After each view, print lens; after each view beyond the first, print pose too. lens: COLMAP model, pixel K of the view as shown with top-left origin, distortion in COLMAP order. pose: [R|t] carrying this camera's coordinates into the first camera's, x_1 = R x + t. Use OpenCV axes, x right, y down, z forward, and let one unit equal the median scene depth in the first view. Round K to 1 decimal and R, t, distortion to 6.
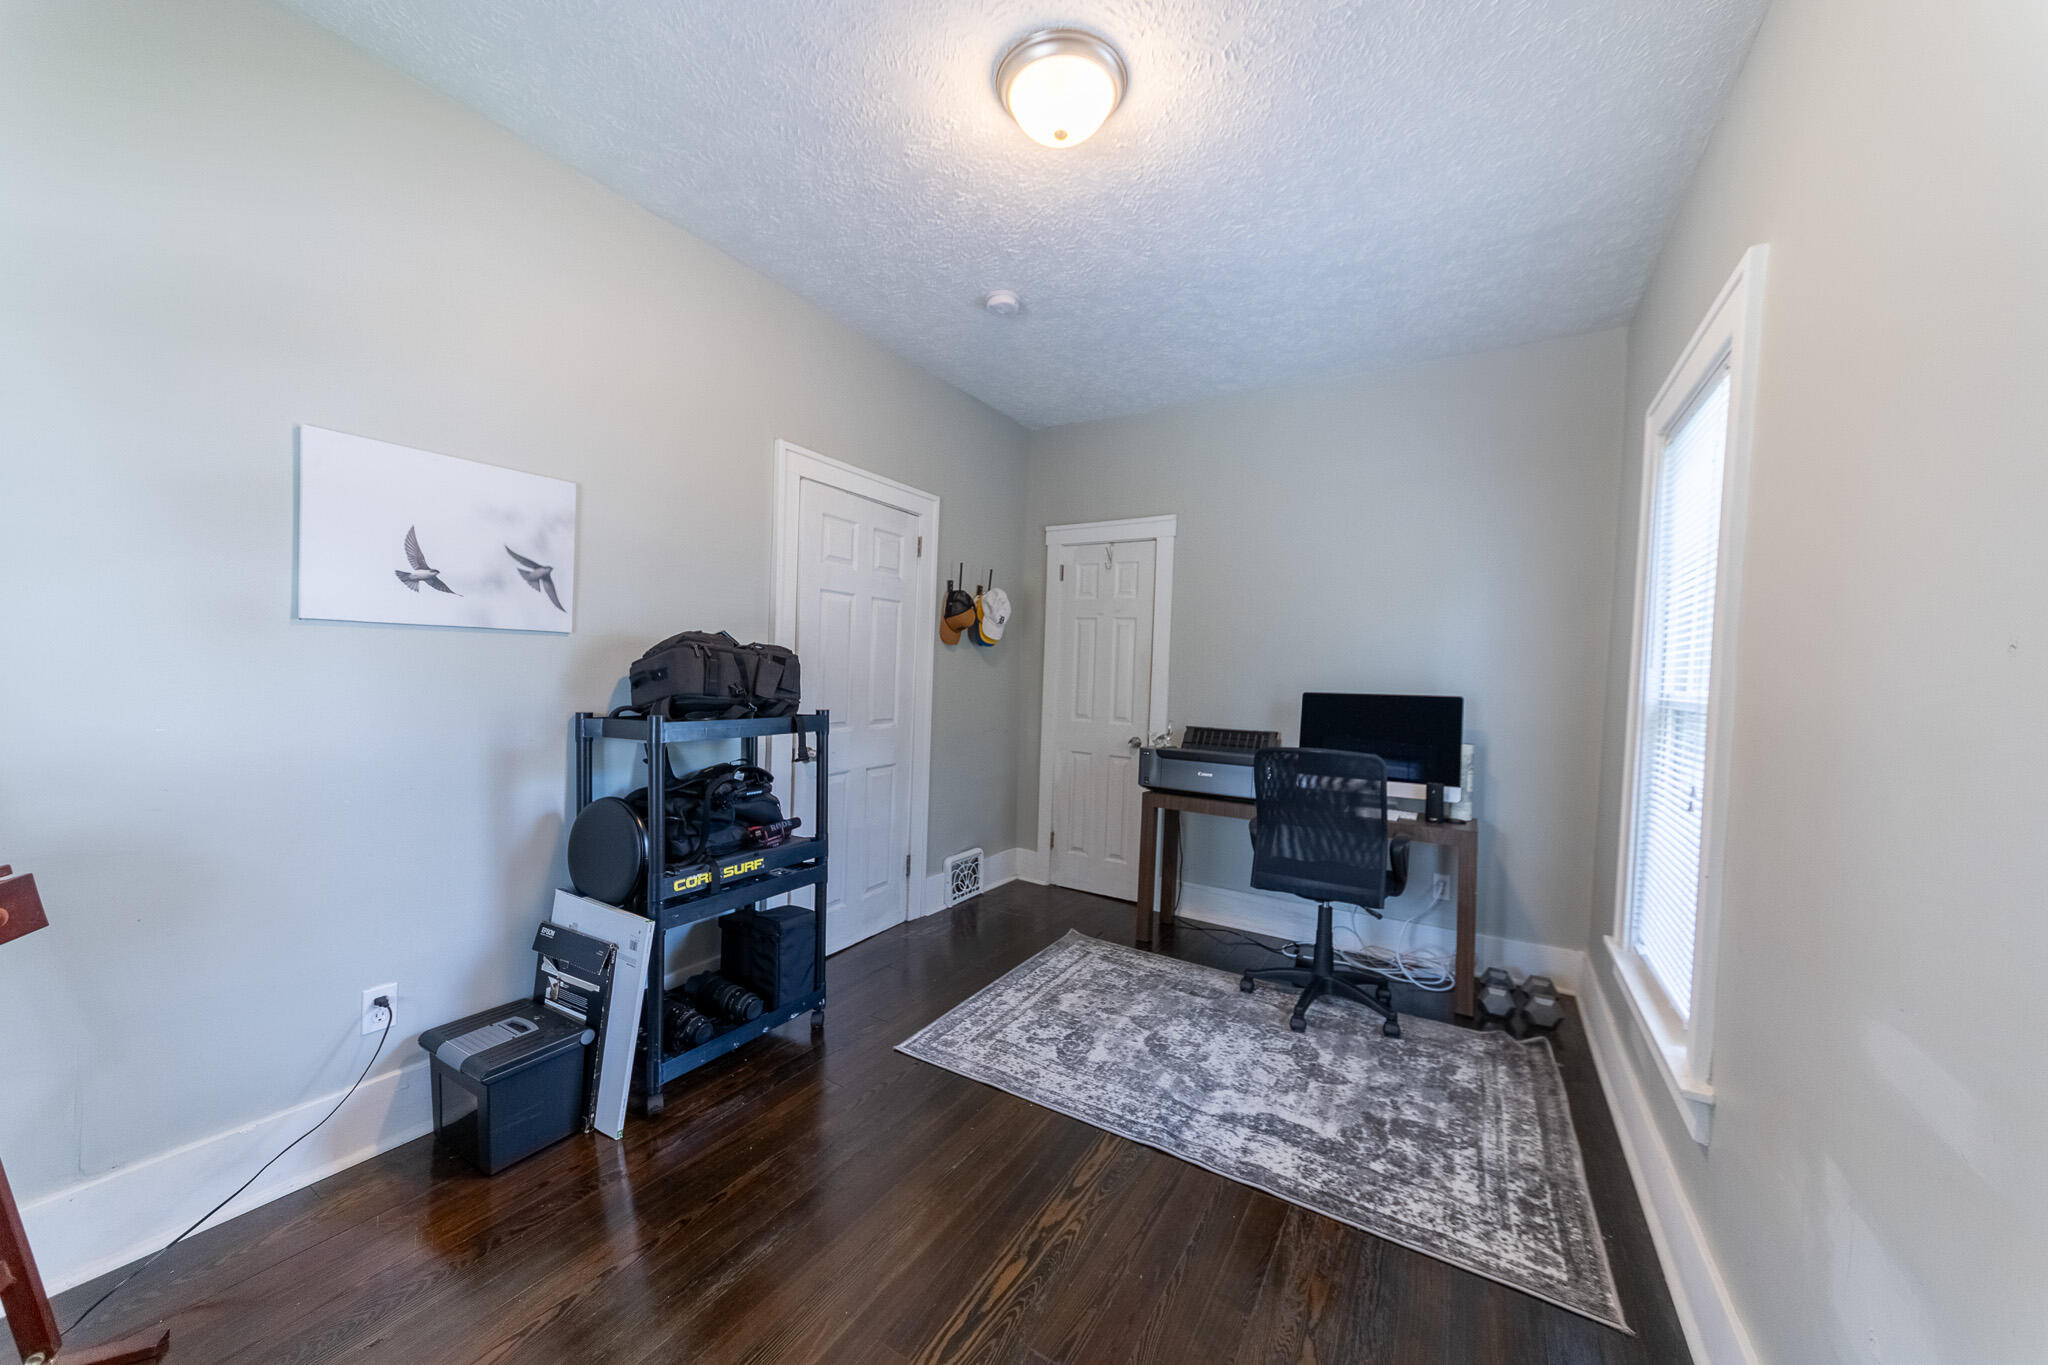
lens RADIAL K [[724.3, 0, 1025.5], [0, 724.3, 685.0], [0, 0, 1]] dist [0.001679, -0.000170]
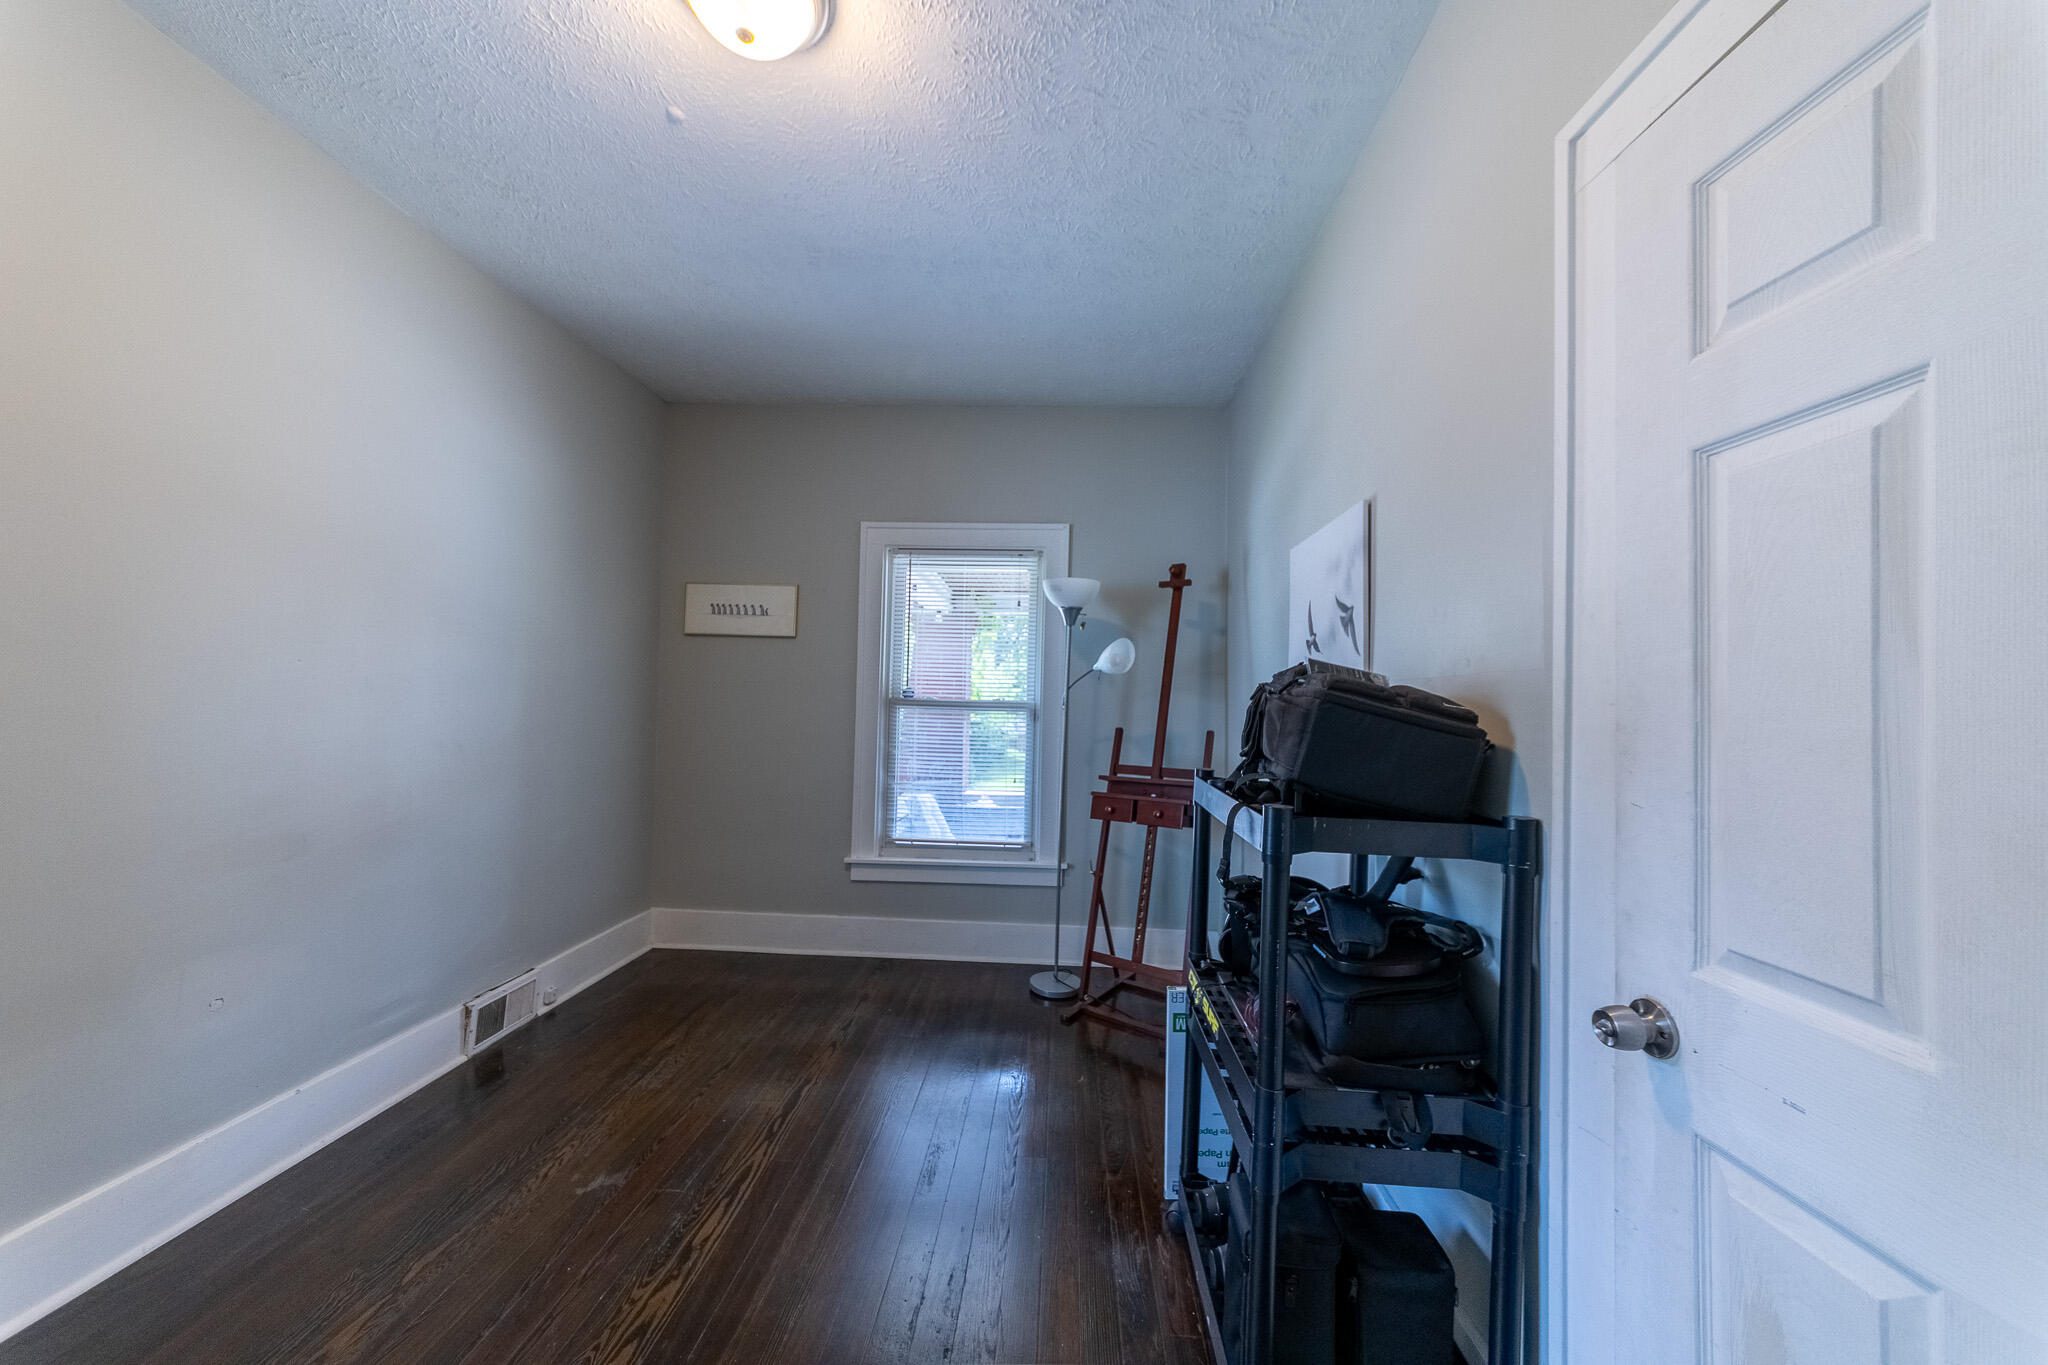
lens RADIAL K [[723.9, 0, 1036.5], [0, 723.9, 685.1], [0, 0, 1]] dist [0.000940, -0.000131]
pose [[-0.870525, -0.061624, -0.488250, 0.084808], [-0.062670, 0.997933, -0.014215, -0.028236], [0.488117, 0.018224, -0.872588, 1.385436]]
